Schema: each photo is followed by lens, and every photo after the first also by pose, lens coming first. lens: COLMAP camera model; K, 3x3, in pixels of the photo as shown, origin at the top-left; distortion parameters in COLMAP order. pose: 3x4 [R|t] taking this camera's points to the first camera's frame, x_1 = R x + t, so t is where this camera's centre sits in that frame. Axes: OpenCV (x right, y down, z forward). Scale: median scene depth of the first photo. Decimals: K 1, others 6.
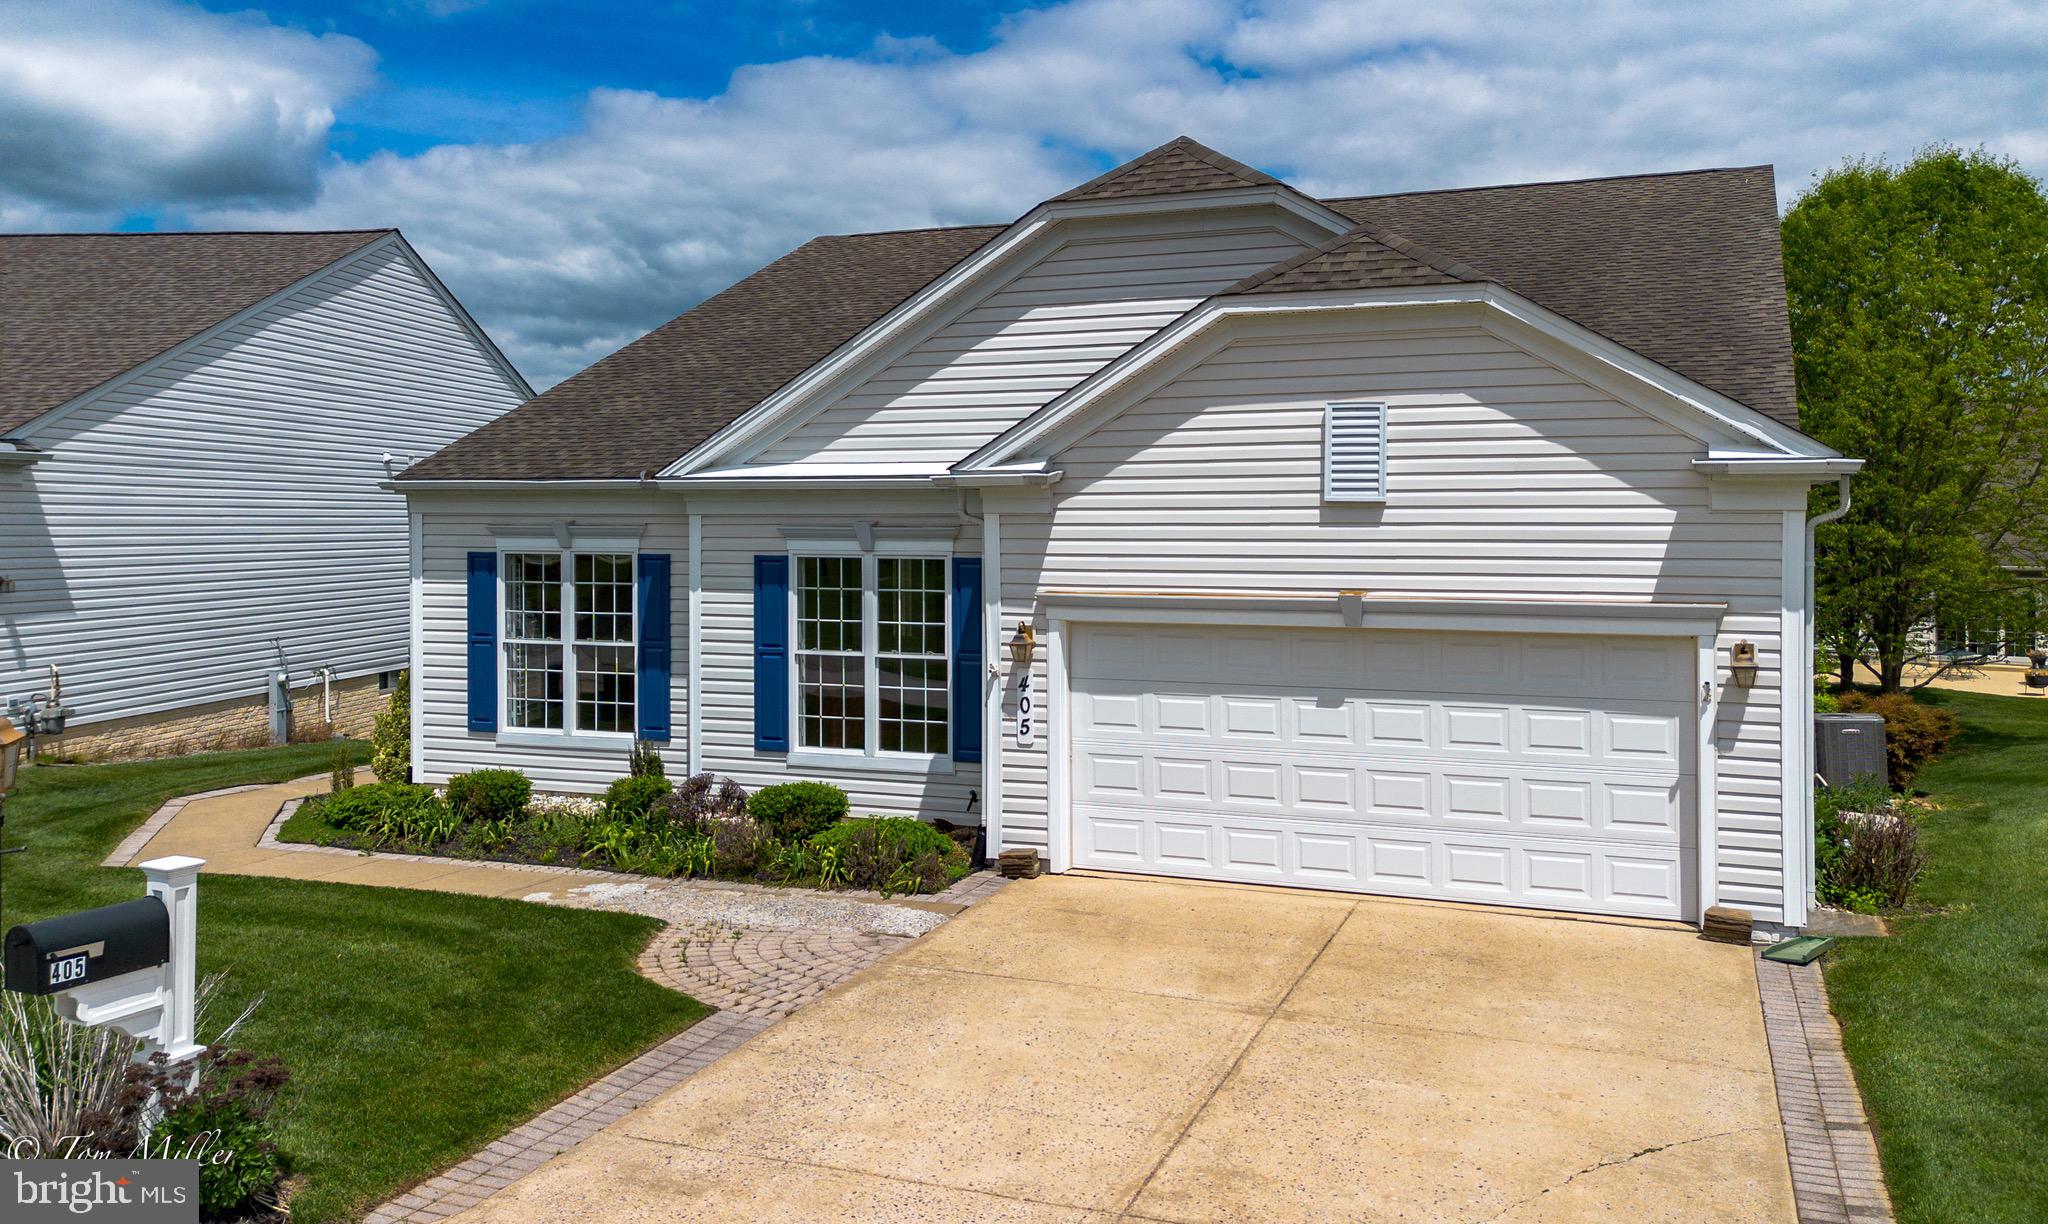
lens RADIAL K [[1795.1, 0, 1020.2], [0, 1795.1, 513.6], [0, 0, 1]] dist [-0.083945, 0.155556]
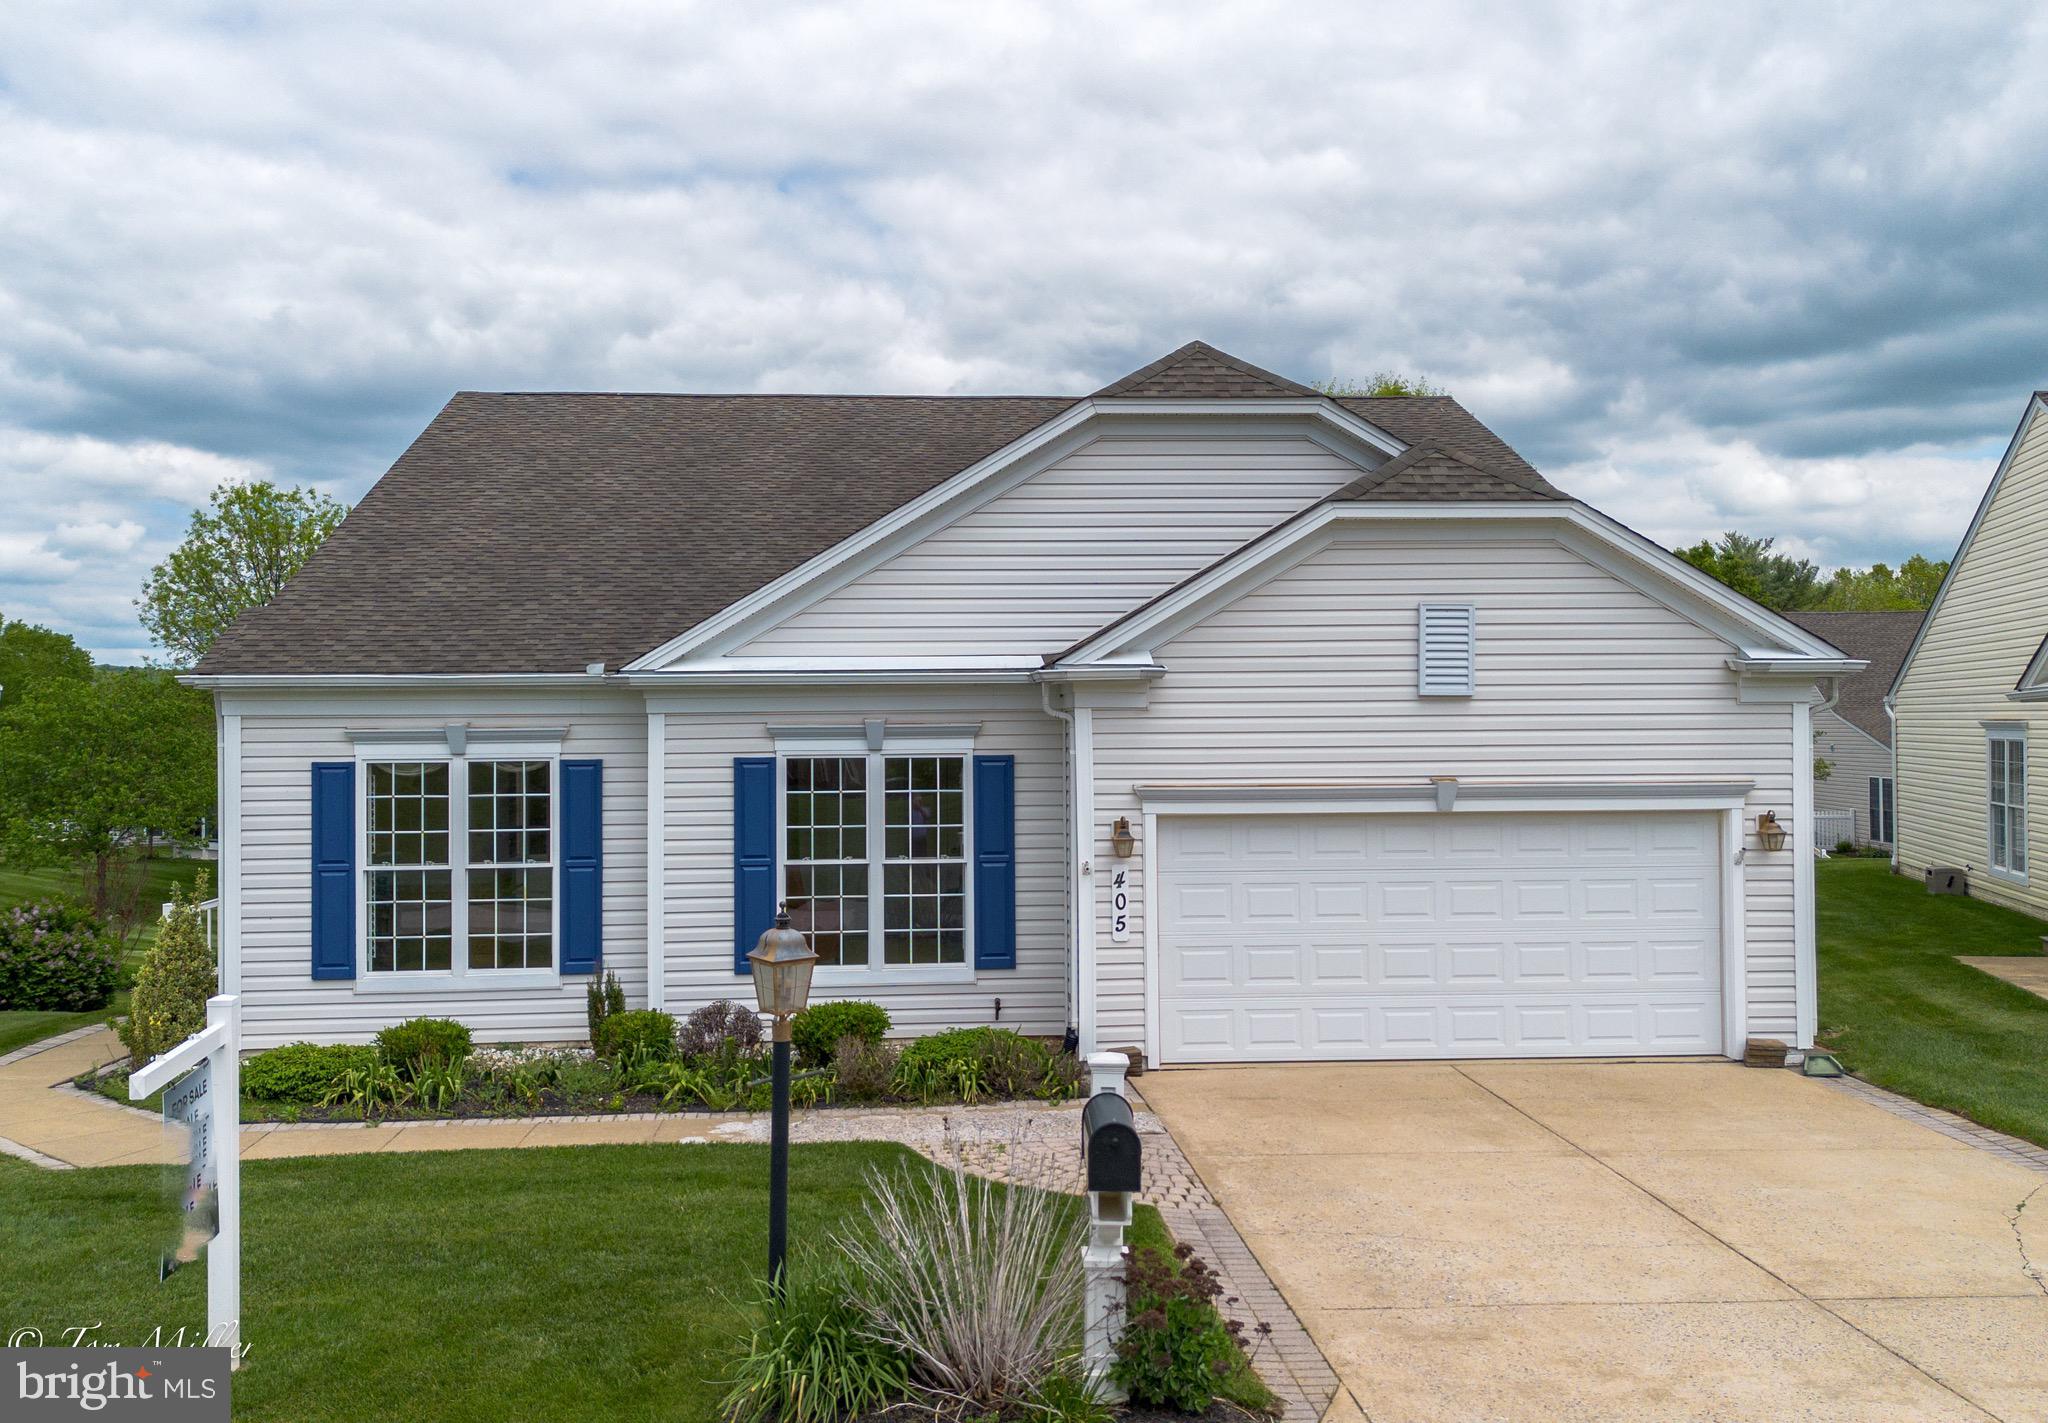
lens RADIAL K [[1616.4, 0, 1120.9], [0, 1616.4, 704.1], [0, 0, 1]] dist [0.003646, -0.006133]
pose [[0.879986, -0.004643, 0.474977, -0.373873], [0.007761, 0.999959, -0.004604, 0.001227], [-0.474937, 0.007738, 0.879986, 0.195211]]
